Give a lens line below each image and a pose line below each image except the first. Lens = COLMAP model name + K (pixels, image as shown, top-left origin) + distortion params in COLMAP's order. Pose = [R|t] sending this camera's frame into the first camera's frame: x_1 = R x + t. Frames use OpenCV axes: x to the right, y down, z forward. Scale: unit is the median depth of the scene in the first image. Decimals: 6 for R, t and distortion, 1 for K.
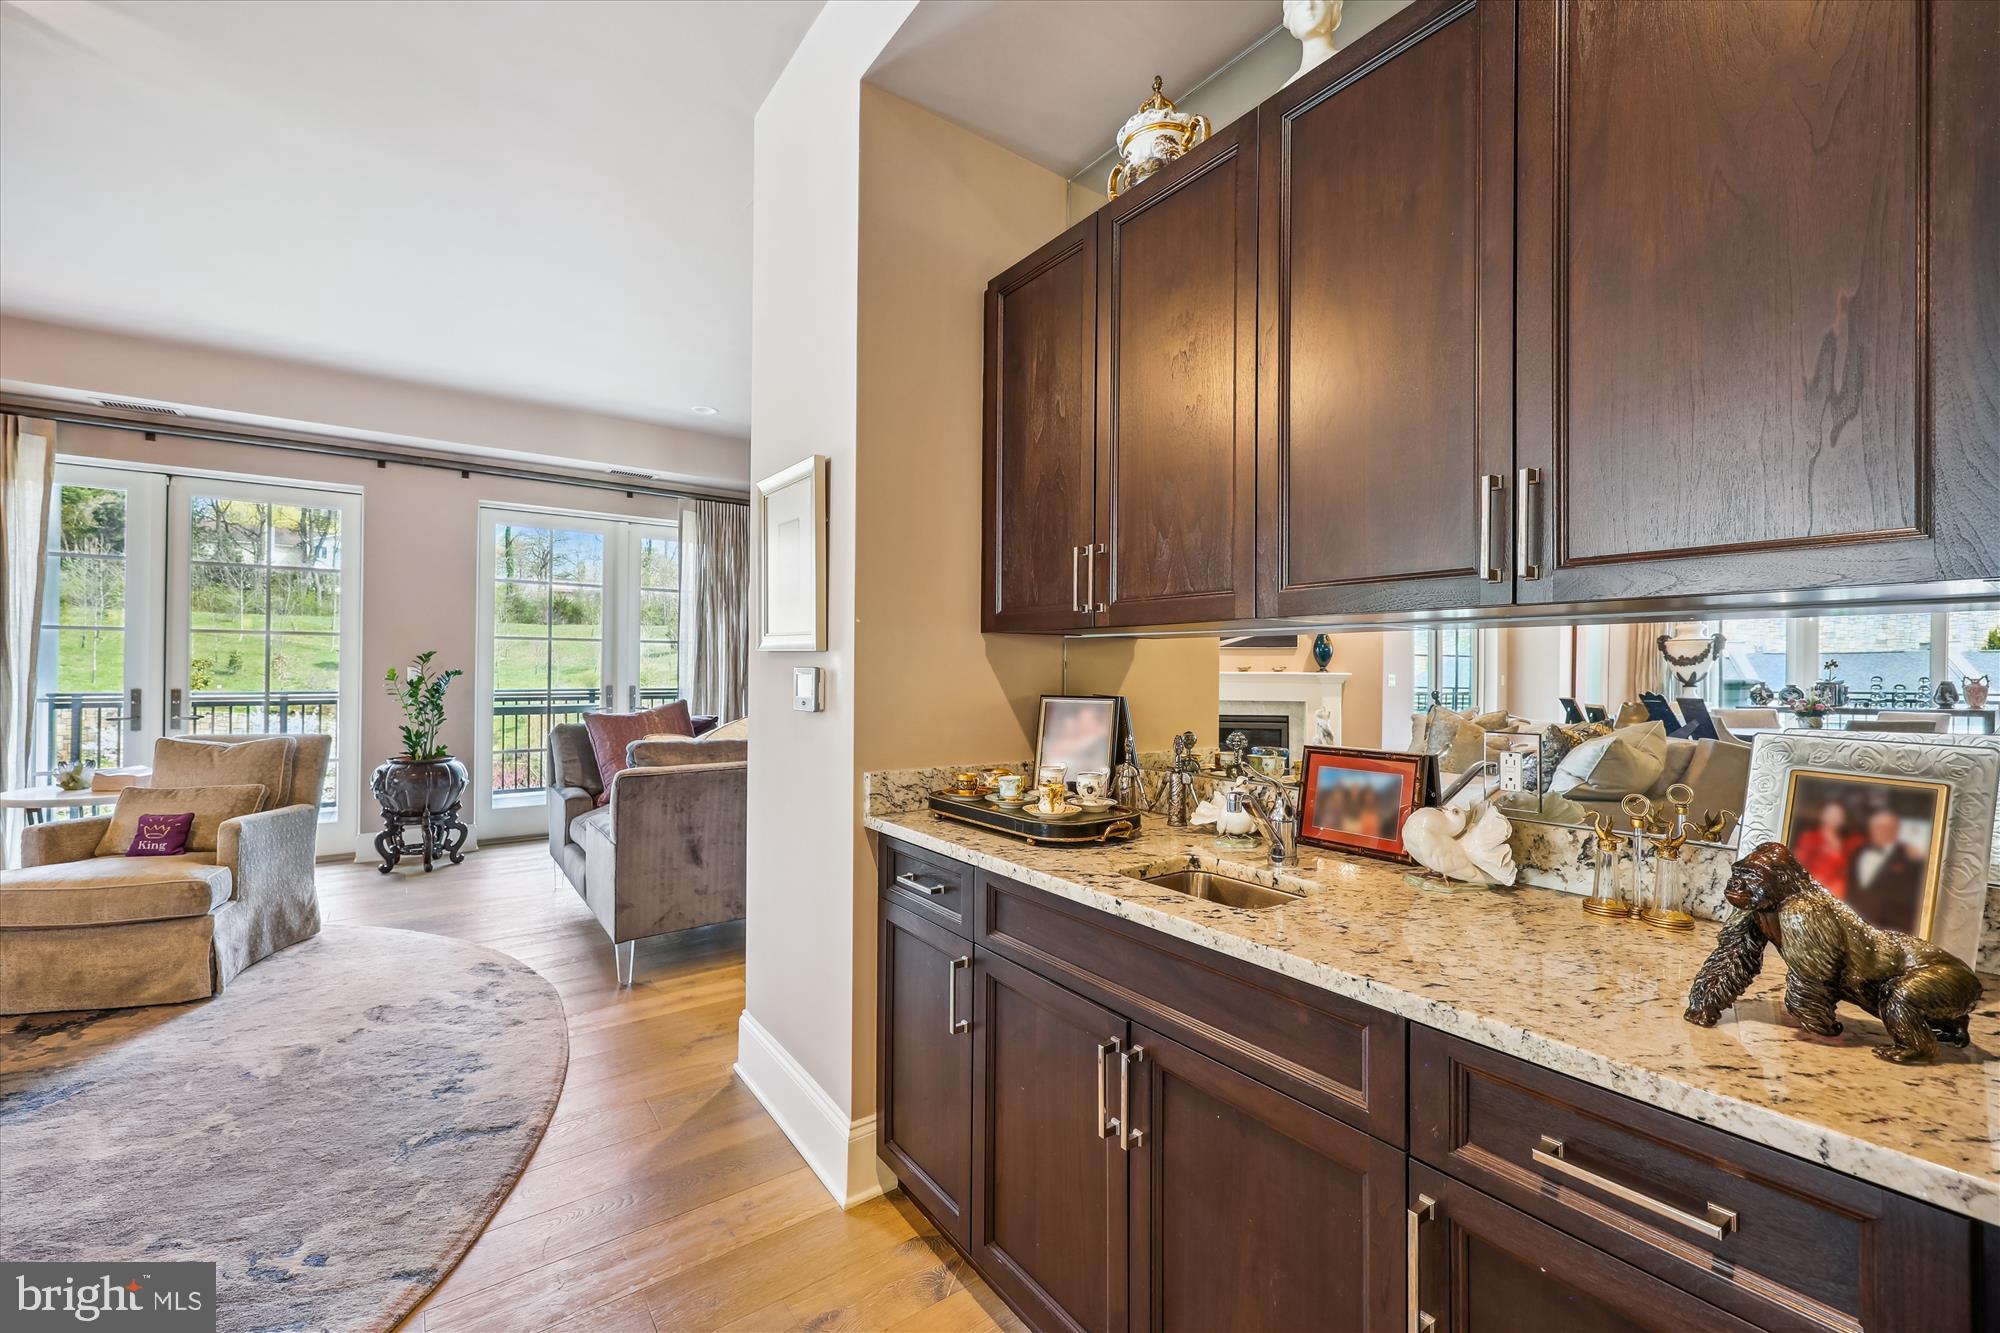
lens RADIAL K [[818.0, 0, 998.7], [0, 818.0, 665.5], [0, 0, 1]] dist [-0.000529, -0.000162]
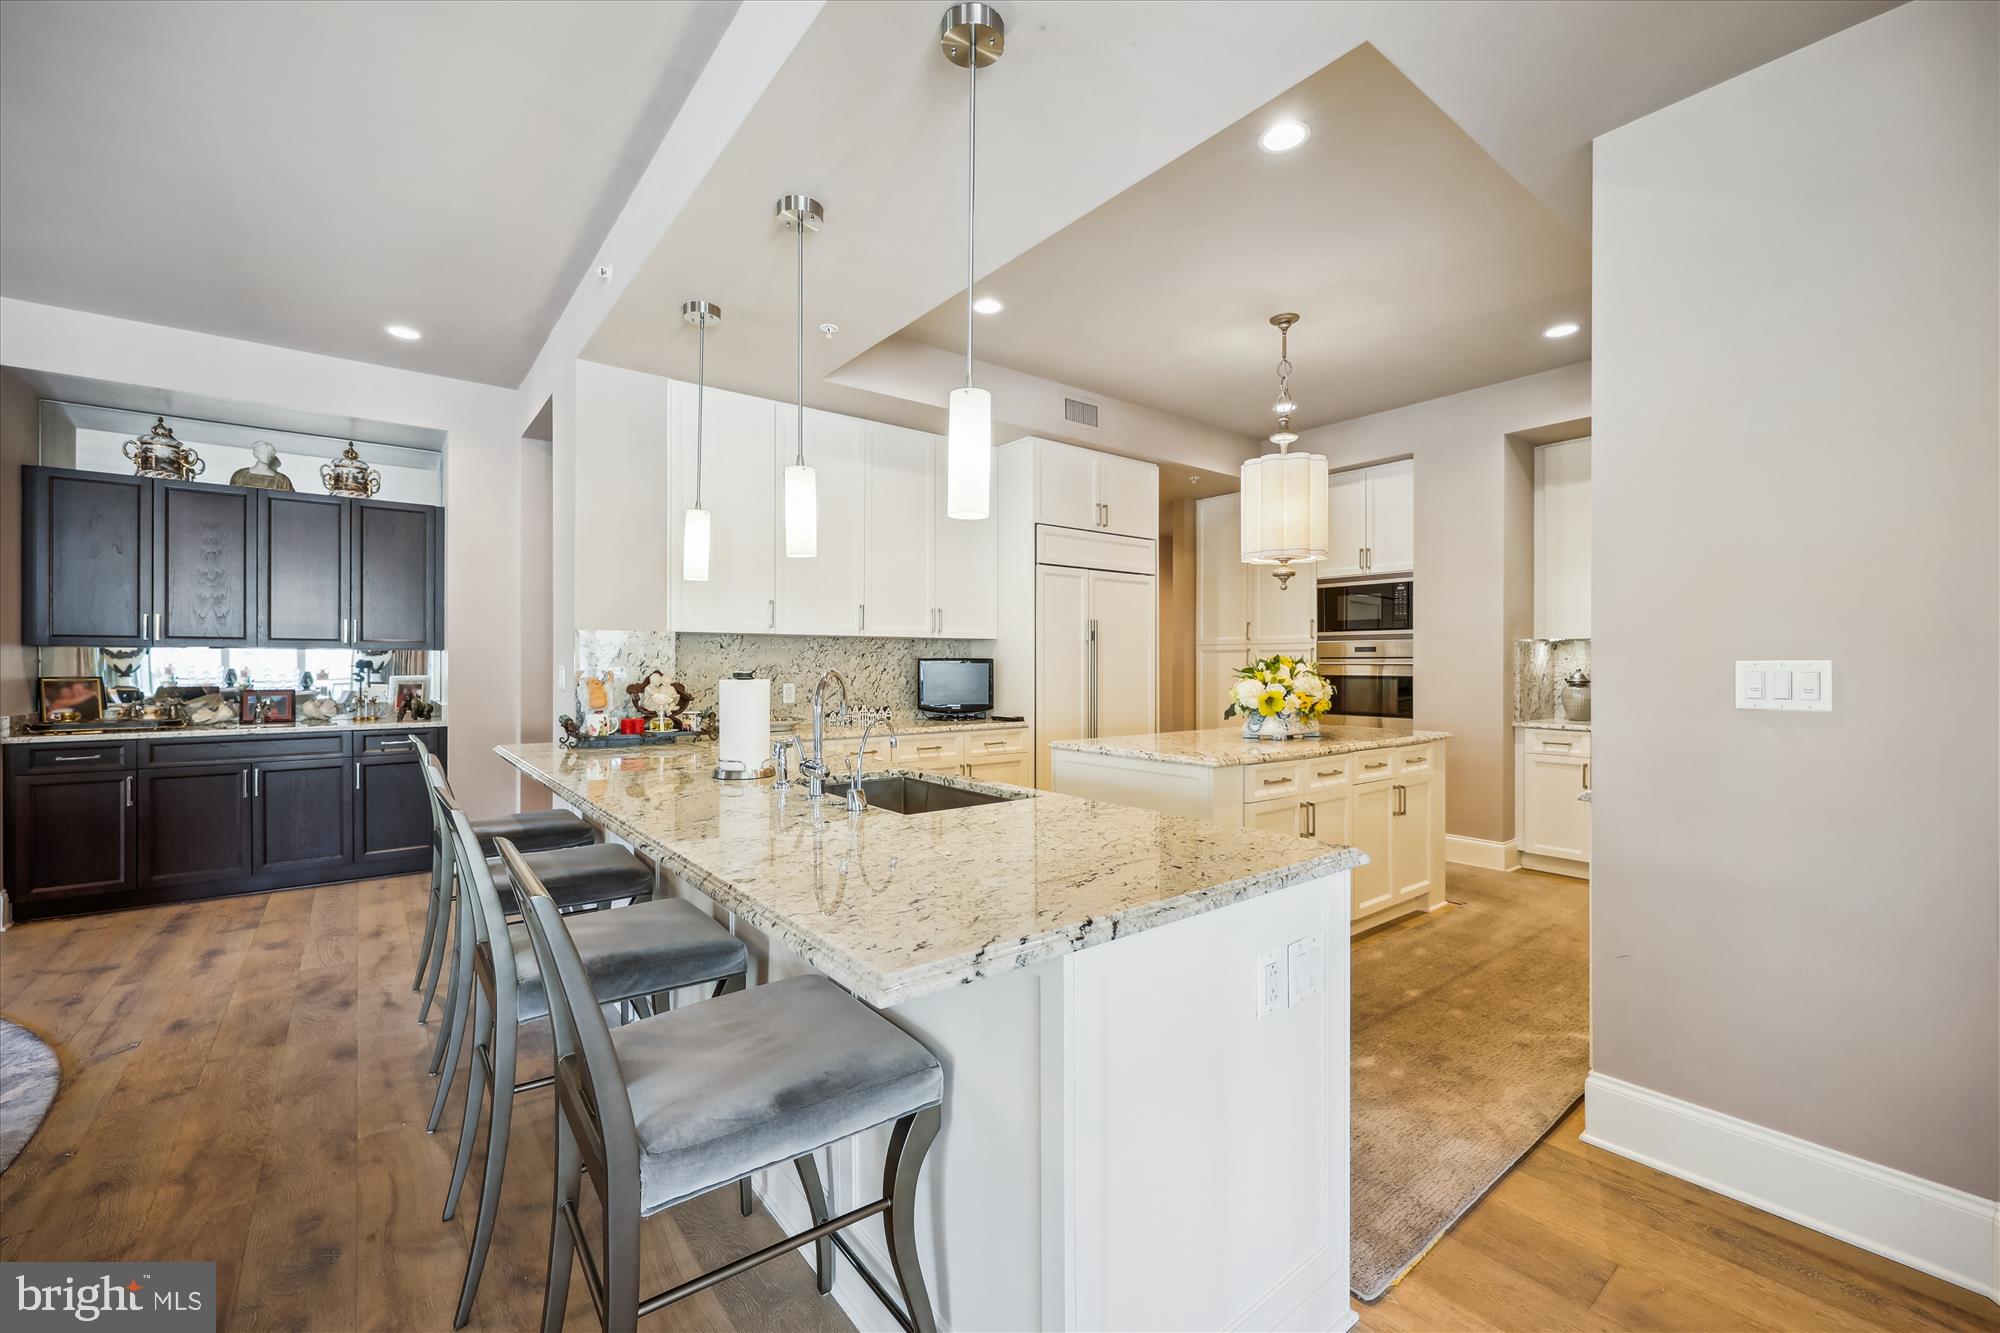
lens RADIAL K [[818.0, 0, 1010.7], [0, 818.0, 666.4], [0, 0, 1]] dist [-0.000529, -0.000162]
pose [[-0.028148, -0.008230, 0.999570, -0.345688], [-0.003657, 0.999960, 0.008130, -0.002508], [-0.999597, -0.003426, -0.028177, -0.218313]]
